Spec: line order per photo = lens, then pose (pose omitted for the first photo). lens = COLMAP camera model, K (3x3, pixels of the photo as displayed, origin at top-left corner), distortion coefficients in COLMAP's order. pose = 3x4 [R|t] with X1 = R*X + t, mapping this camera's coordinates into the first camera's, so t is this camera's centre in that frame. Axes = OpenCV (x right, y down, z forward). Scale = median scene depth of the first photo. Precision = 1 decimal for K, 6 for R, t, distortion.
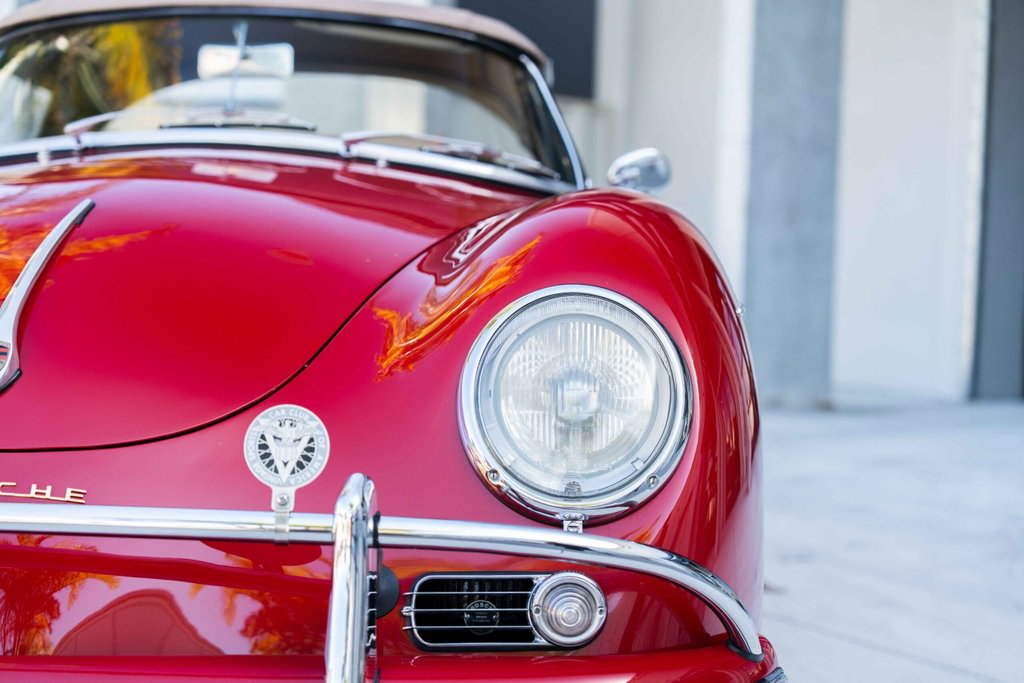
lens RADIAL K [[1788.9, 0, 512.3], [0, 1788.9, 340.9], [0, 0, 1]] dist [0.024782, 0.021202]
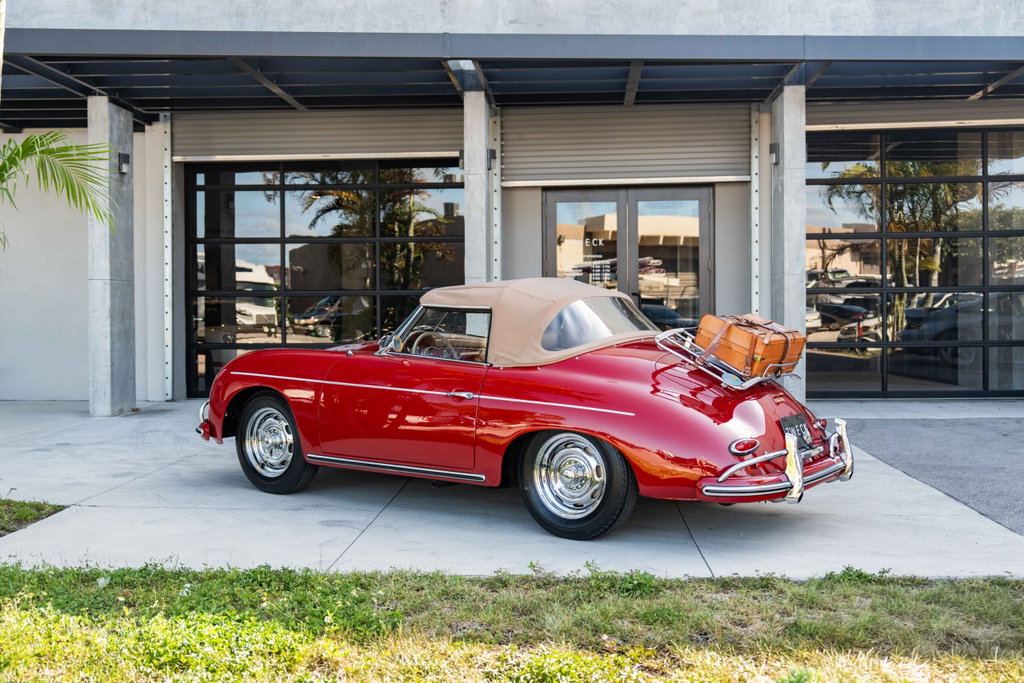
lens RADIAL K [[1080.4, 0, 510.2], [0, 1080.4, 340.6], [0, 0, 1]] dist [0.001358, -0.001449]
pose [[0.557048, -0.047233, 0.829136, -3.196851], [0.048364, 0.998532, 0.024389, -0.276102], [-0.829071, 0.026515, 0.558515, -0.192220]]
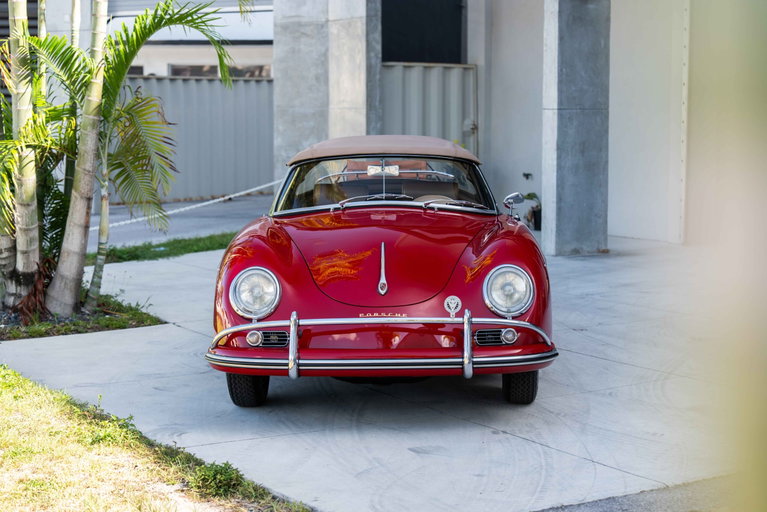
lens RADIAL K [[1521.5, 0, 385.1], [0, 1521.5, 255.7], [0, 0, 1]] dist [0.026479, -0.121388]
pose [[0.999408, -0.034076, 0.004652, -0.306406], [0.033757, 0.997809, 0.056902, -0.298880], [-0.006581, -0.056711, 0.998369, -2.973701]]
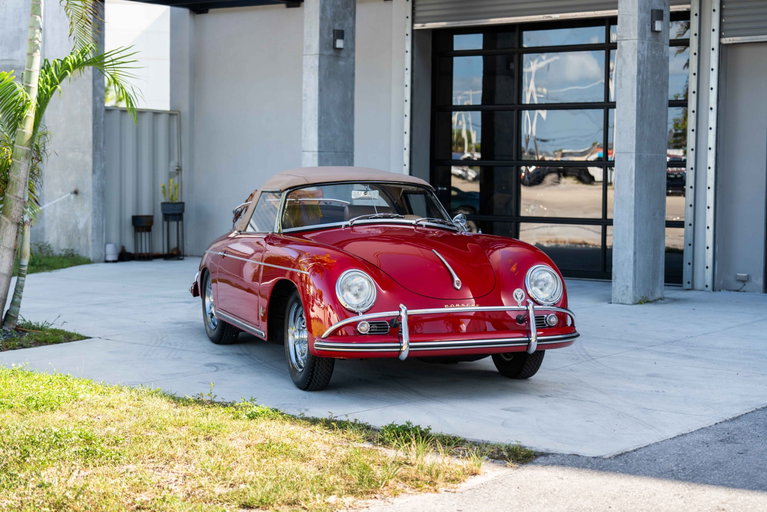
lens RADIAL K [[1492.4, 0, 421.5], [0, 1492.4, 254.6], [0, 0, 1]] dist [0.019773, -0.064907]
pose [[0.919314, -0.042554, 0.391217, -2.314684], [0.031297, 0.998893, 0.035107, -0.259048], [-0.392278, -0.020030, 0.919628, -3.423284]]
